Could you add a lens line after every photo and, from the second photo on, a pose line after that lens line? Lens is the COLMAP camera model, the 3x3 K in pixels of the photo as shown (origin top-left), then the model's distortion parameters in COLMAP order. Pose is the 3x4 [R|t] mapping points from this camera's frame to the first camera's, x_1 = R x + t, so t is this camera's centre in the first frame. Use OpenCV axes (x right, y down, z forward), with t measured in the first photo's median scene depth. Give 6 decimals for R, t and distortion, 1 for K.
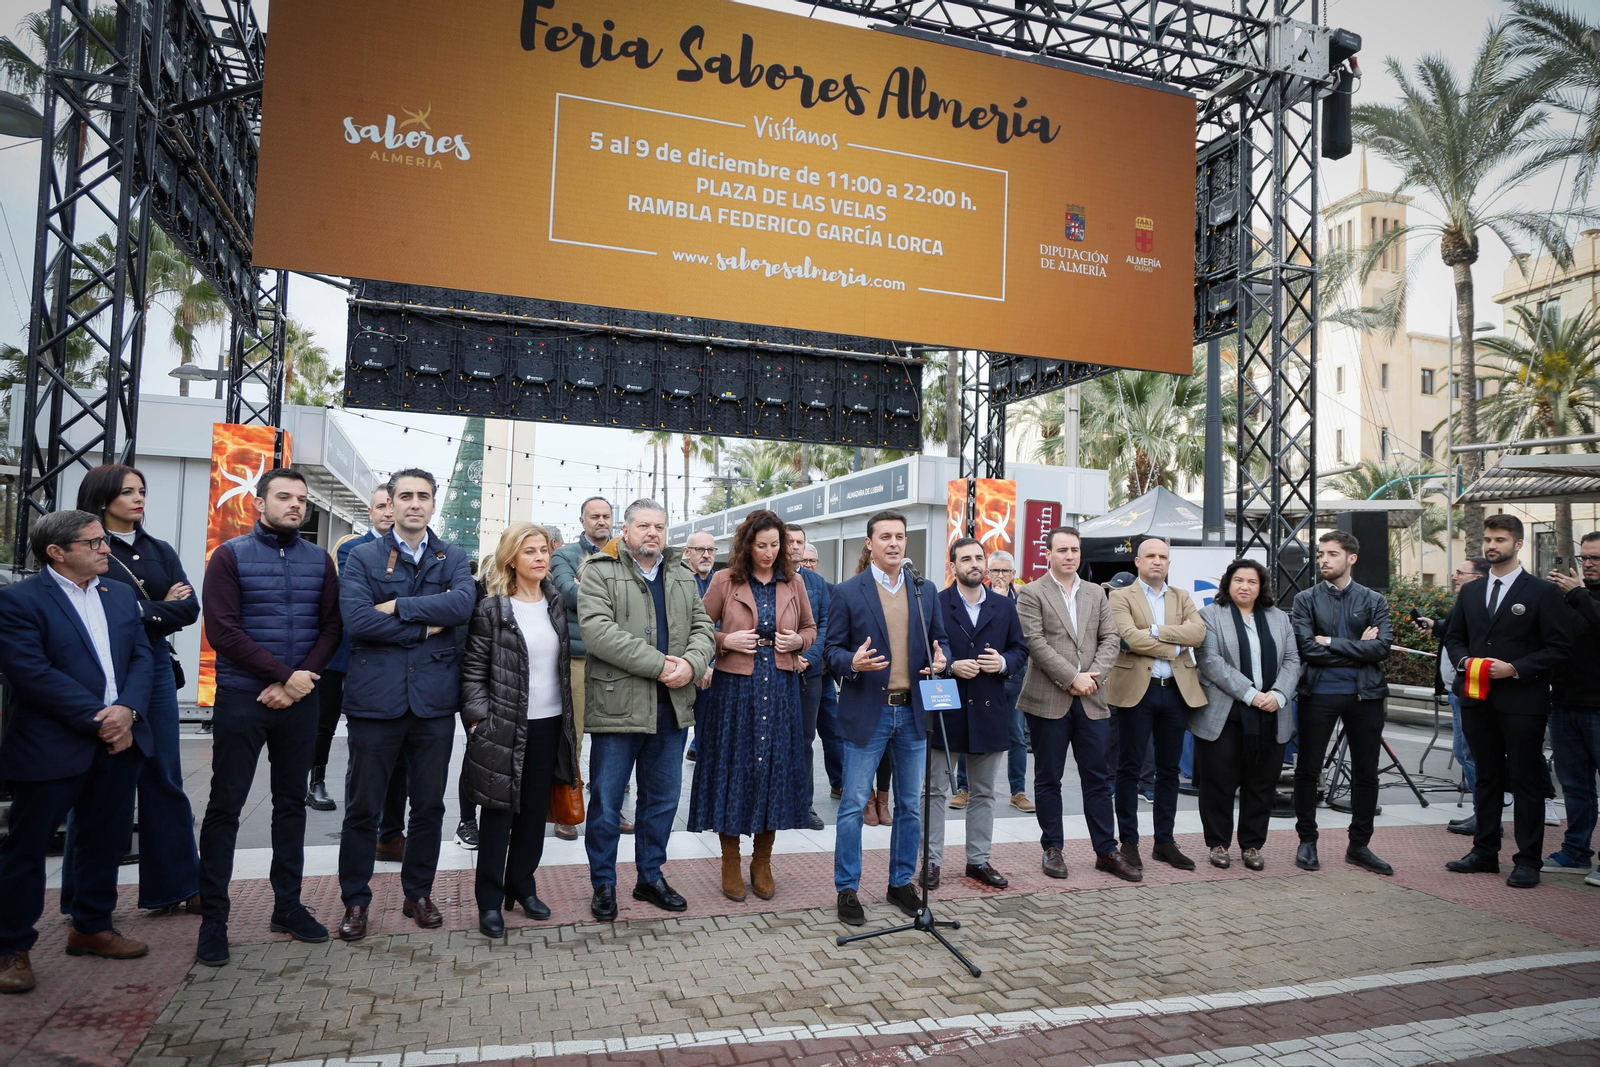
lens RADIAL K [[1046.3, 0, 782.5], [0, 1046.3, 536.6], [0, 0, 1]] dist [-0.017269, 0.014830]
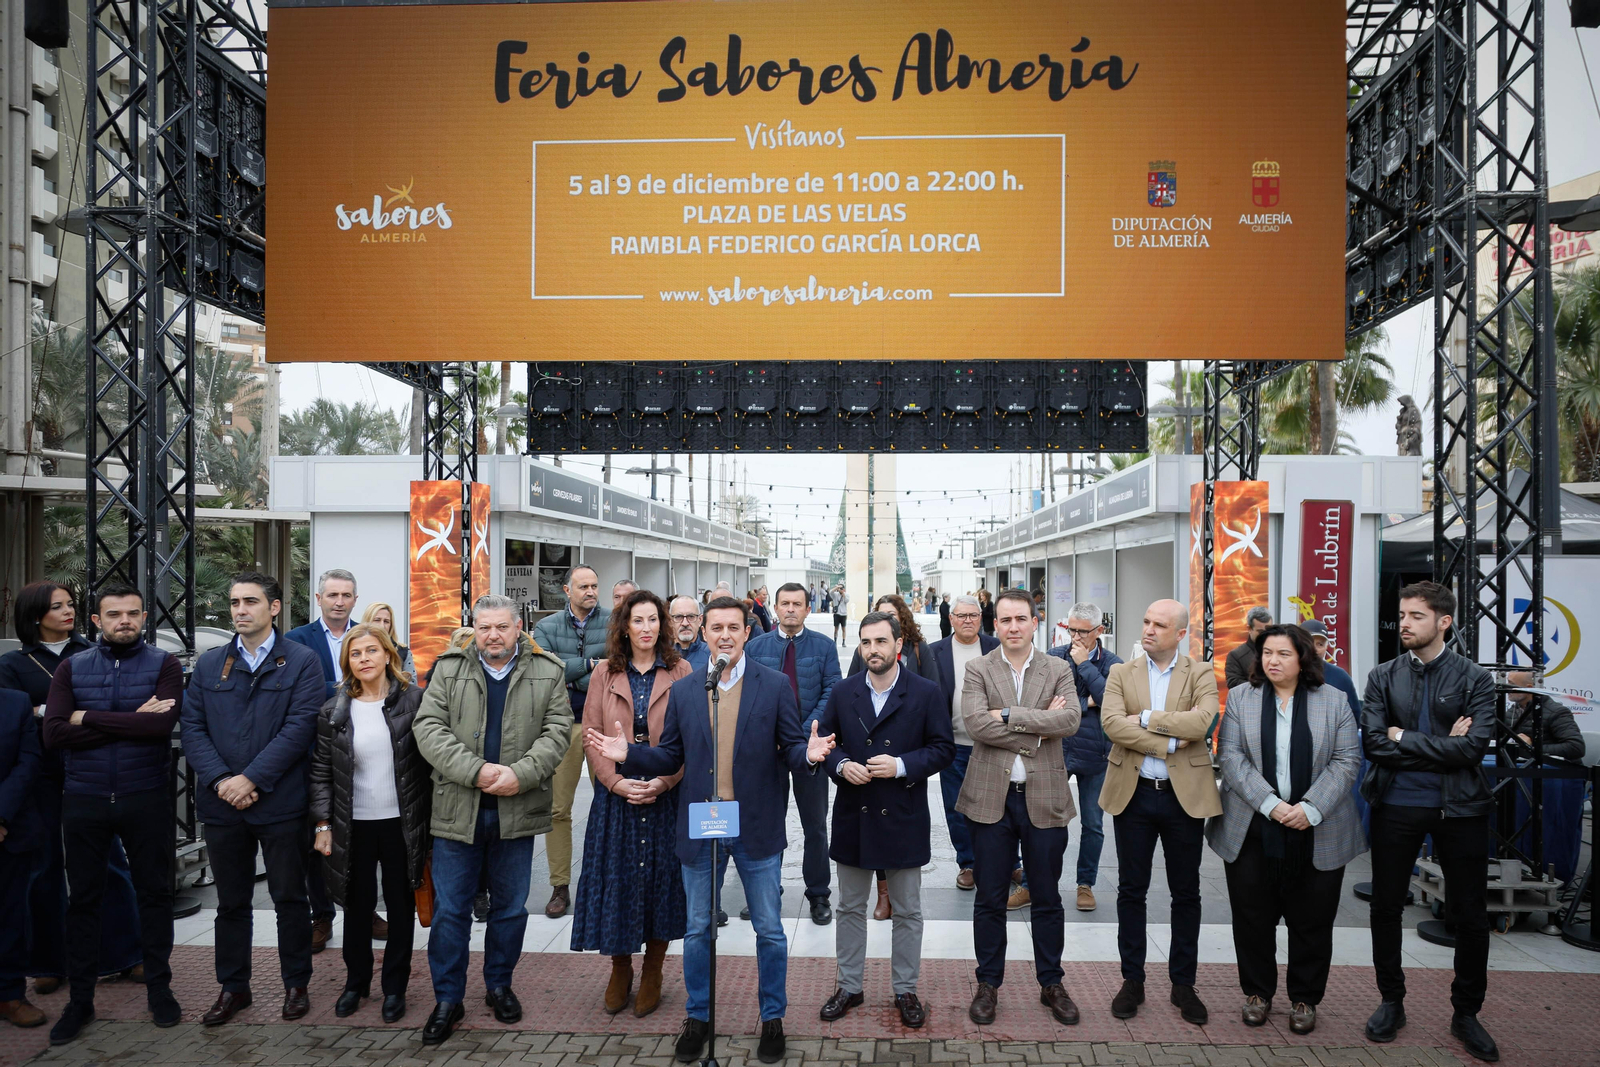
lens RADIAL K [[1114.3, 0, 824.8], [0, 1114.3, 570.4], [0, 0, 1]] dist [-0.012921, 0.003602]
pose [[0.936615, -0.032896, -0.348812, 0.390096], [0.047395, 0.998327, 0.033112, -0.056036], [0.347140, -0.047545, 0.936608, 0.124406]]
